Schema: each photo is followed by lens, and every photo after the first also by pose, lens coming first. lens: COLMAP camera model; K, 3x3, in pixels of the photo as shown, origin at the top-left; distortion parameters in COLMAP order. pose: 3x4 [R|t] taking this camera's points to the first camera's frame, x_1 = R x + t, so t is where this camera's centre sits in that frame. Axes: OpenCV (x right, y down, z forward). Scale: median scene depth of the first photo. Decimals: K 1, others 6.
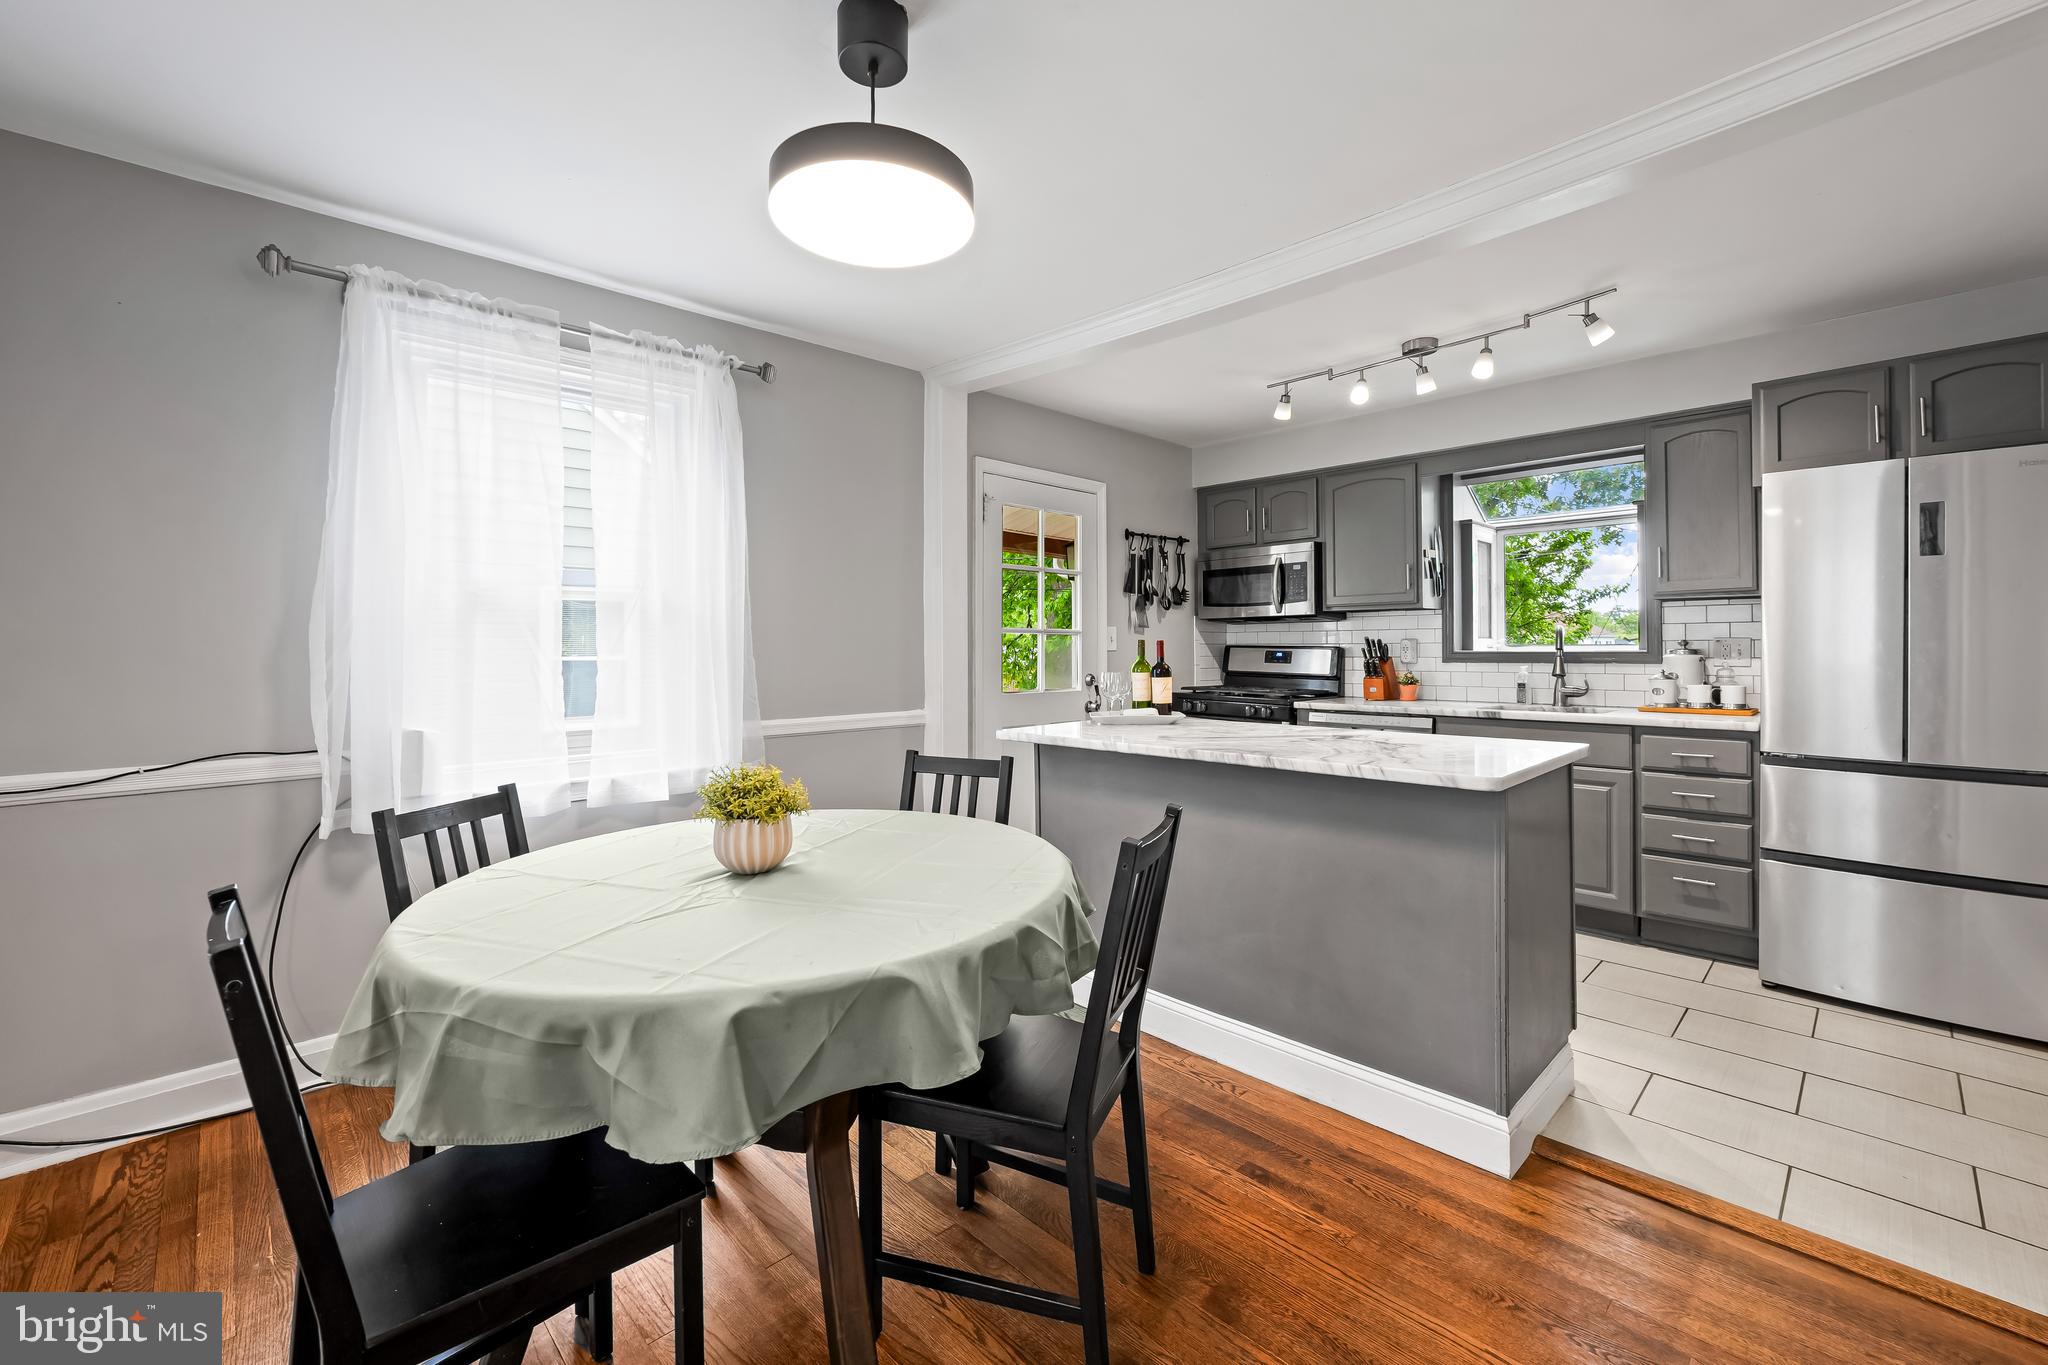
lens RADIAL K [[841.6, 0, 1025.1], [0, 841.6, 646.3], [0, 0, 1]] dist [-0.006542, 0.000846]
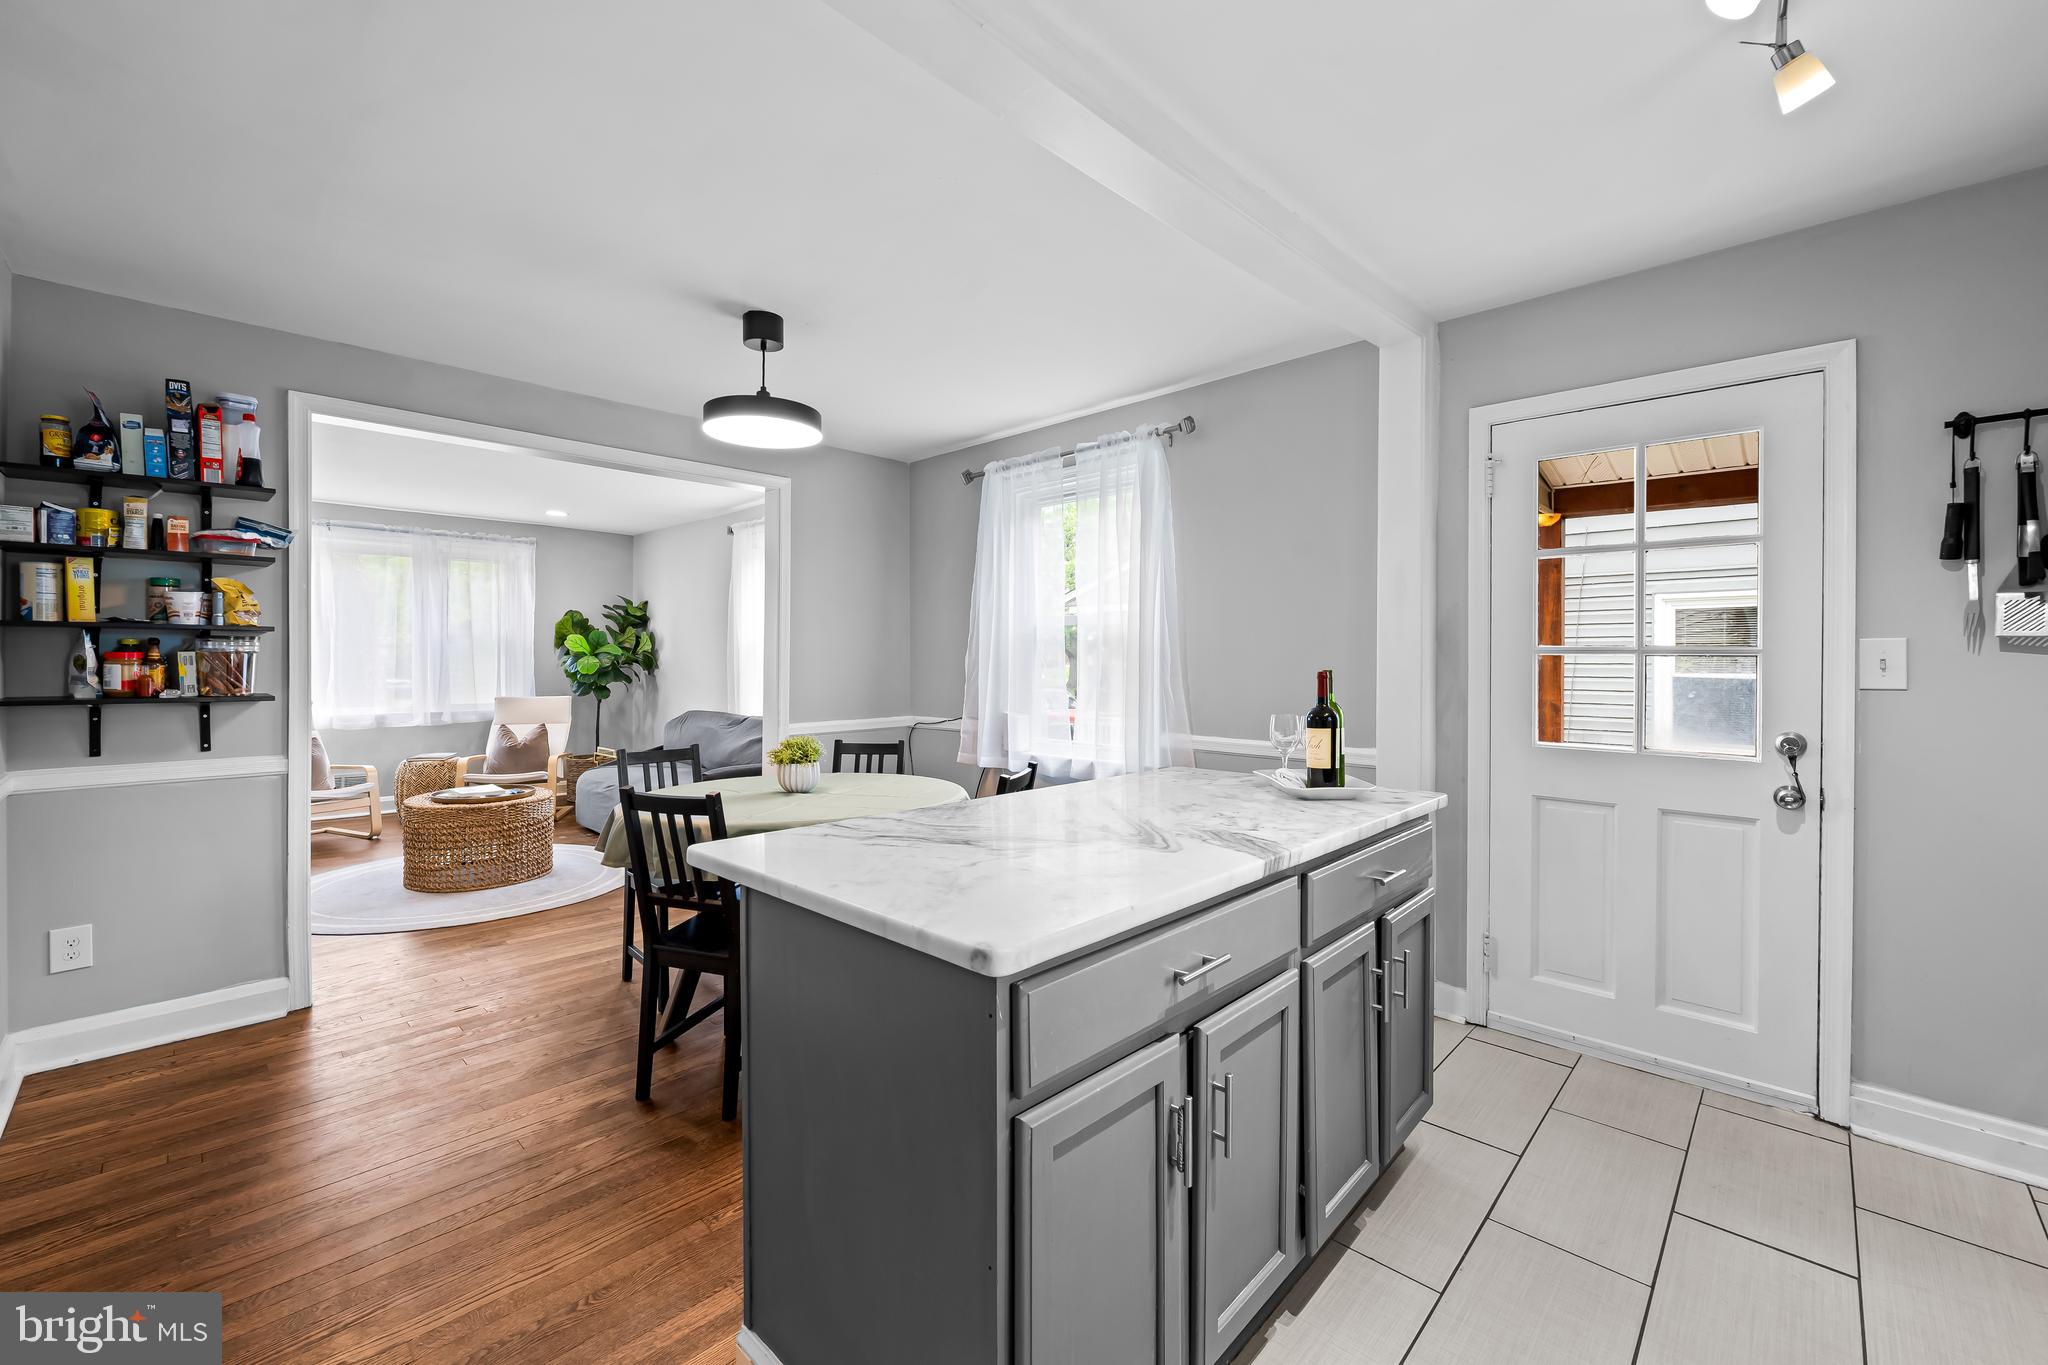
lens RADIAL K [[842.5, 0, 1011.7], [0, 842.5, 655.8], [0, 0, 1]] dist [-0.009654, -0.000016]
pose [[0.016104, 0.007194, -0.999844, 0.620410], [-0.000111, 0.999974, 0.007193, -0.018418], [0.999870, -0.000004, 0.016105, 0.563862]]
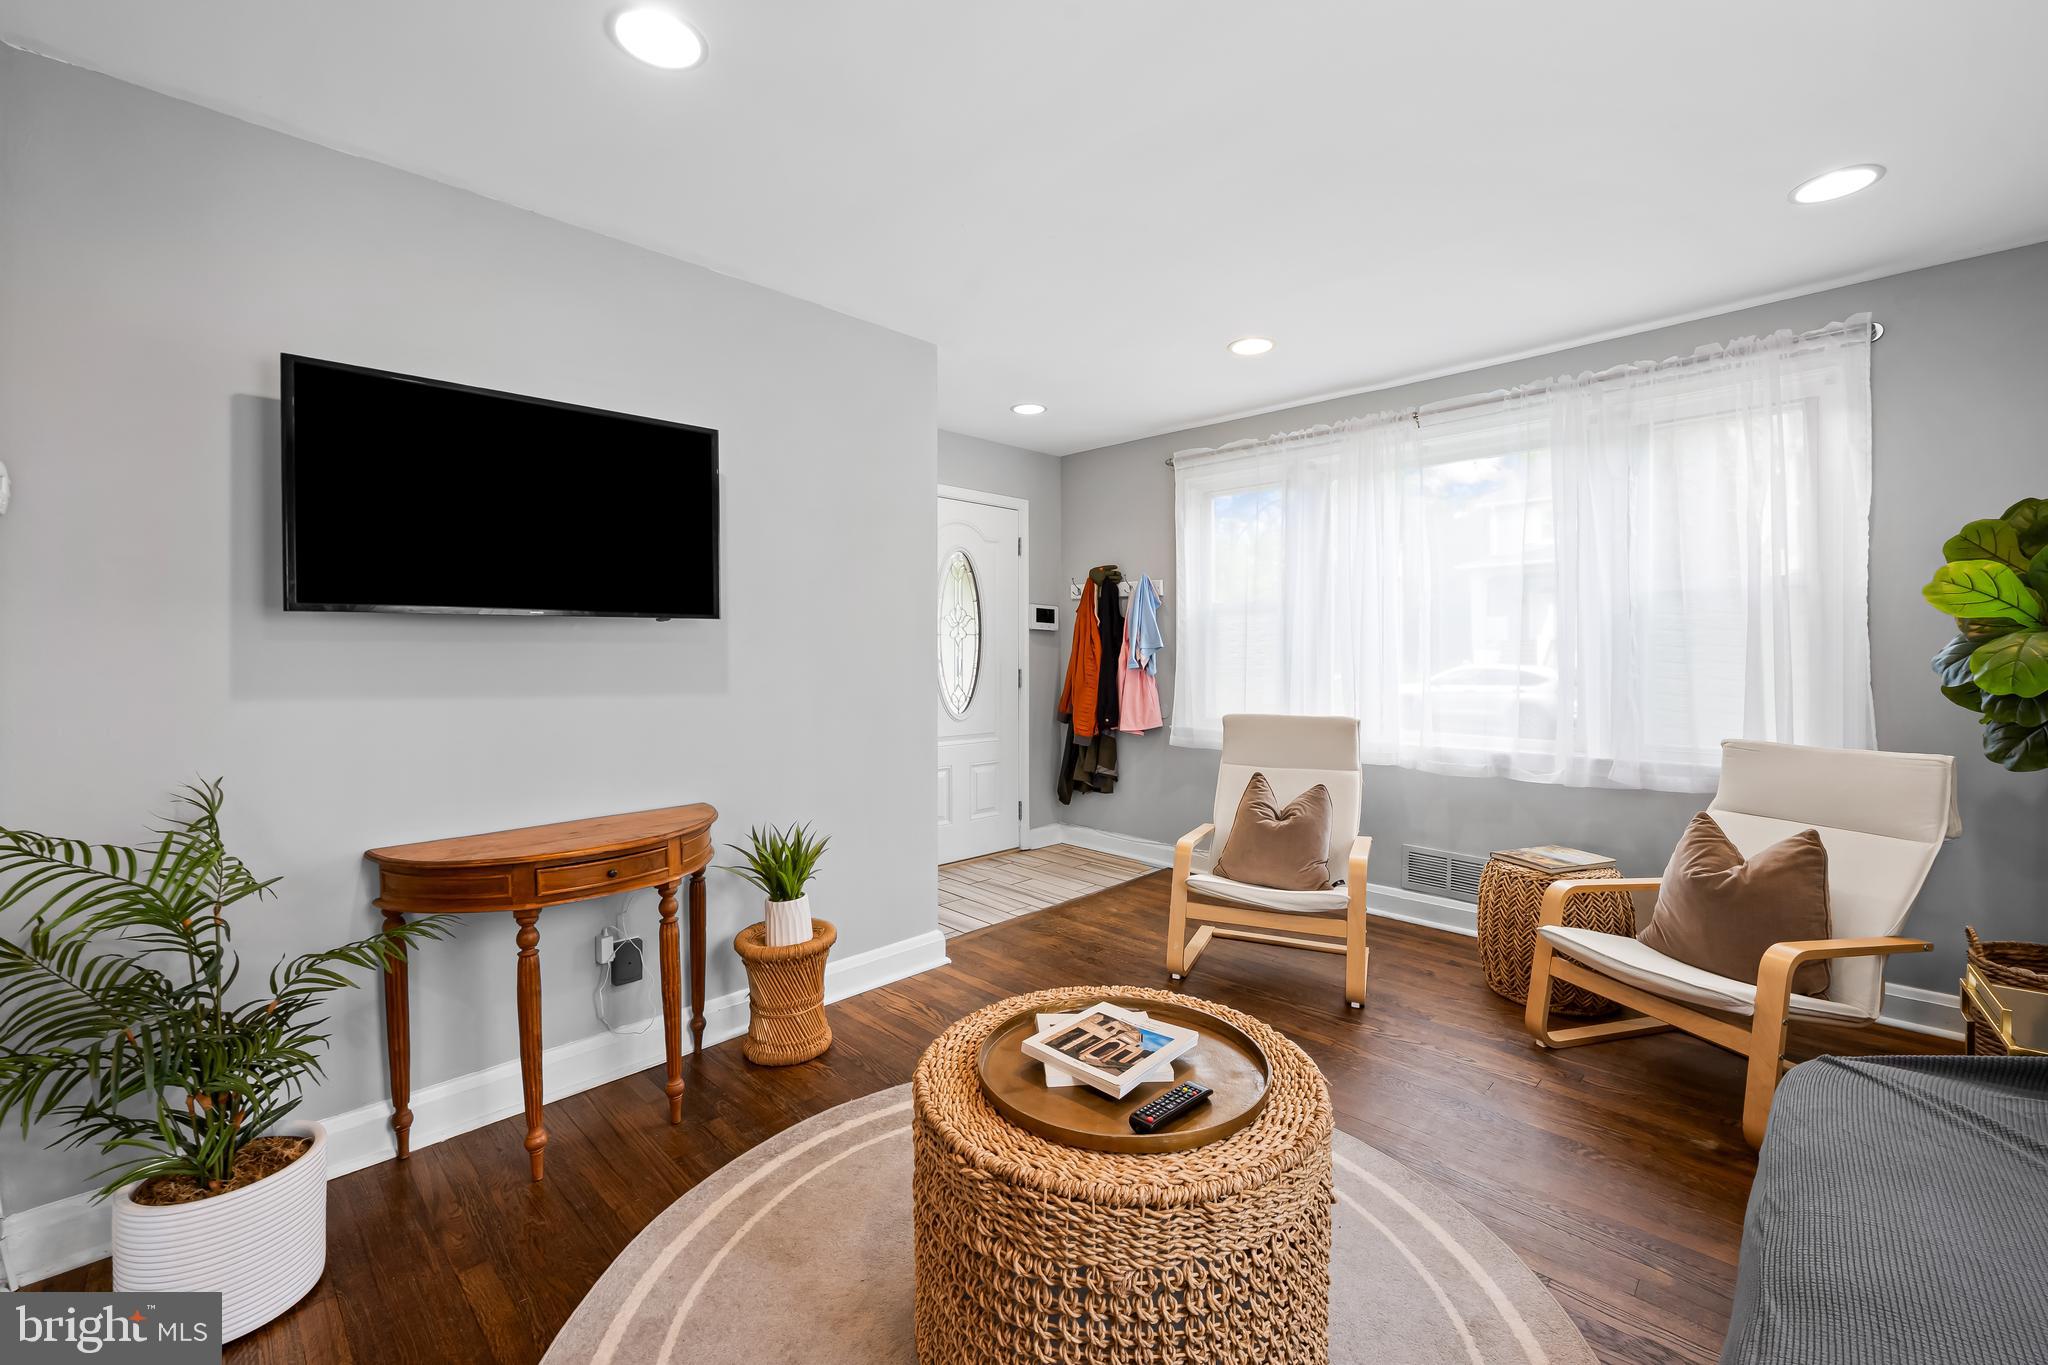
lens RADIAL K [[842.5, 0, 1011.7], [0, 842.5, 655.8], [0, 0, 1]] dist [-0.009654, -0.000016]
pose [[-0.999810, 0.014584, -0.012954, -0.515714], [0.014657, 0.999877, -0.005588, 0.005315], [0.012871, -0.005777, -0.999900, 0.217700]]
